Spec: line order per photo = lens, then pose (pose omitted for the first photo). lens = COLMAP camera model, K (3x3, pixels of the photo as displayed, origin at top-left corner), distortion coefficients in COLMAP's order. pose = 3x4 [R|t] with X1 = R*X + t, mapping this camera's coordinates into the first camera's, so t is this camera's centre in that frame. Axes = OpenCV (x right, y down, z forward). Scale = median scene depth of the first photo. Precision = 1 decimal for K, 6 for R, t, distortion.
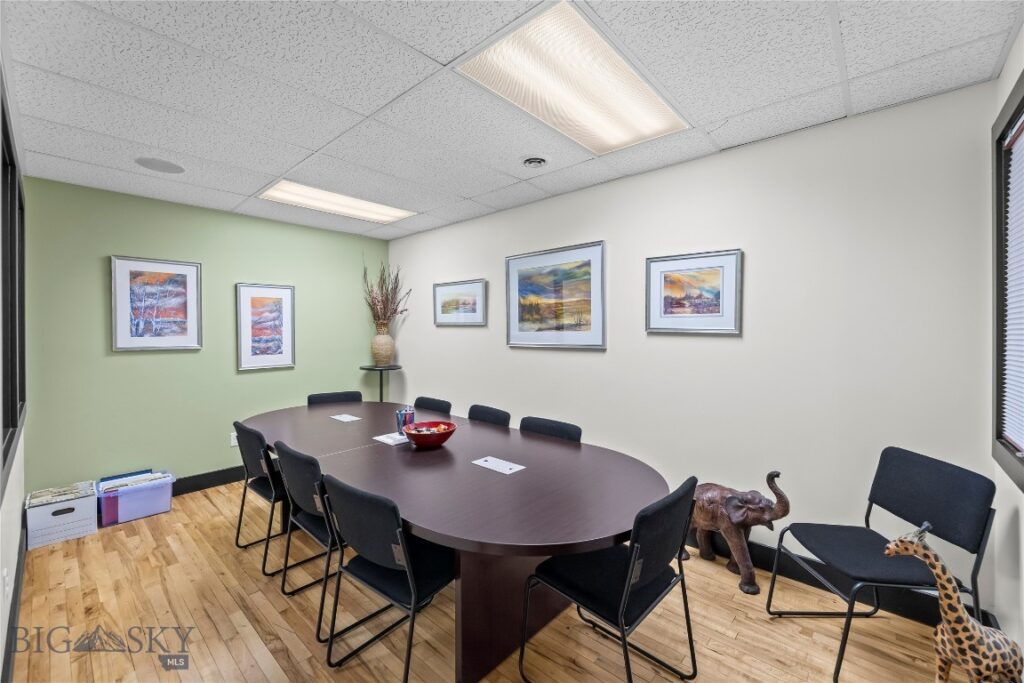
lens RADIAL K [[413.7, 0, 512.8], [0, 413.7, 337.4], [0, 0, 1]] dist [0.000508, -0.000396]
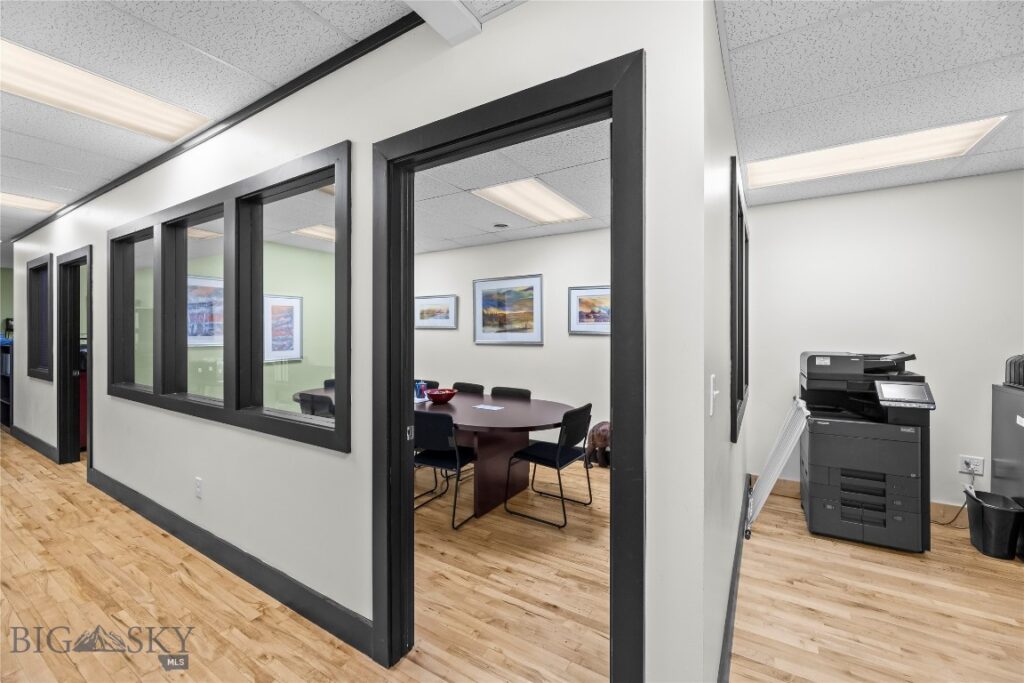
lens RADIAL K [[413.7, 0, 511.6], [0, 413.7, 338.3], [0, 0, 1]] dist [0.000508, -0.000396]
pose [[0.984878, 0.000200, 0.173249, -0.152949], [0.000179, 0.999998, -0.002169, 0.008482], [-0.173249, 0.002168, 0.984876, -0.482277]]
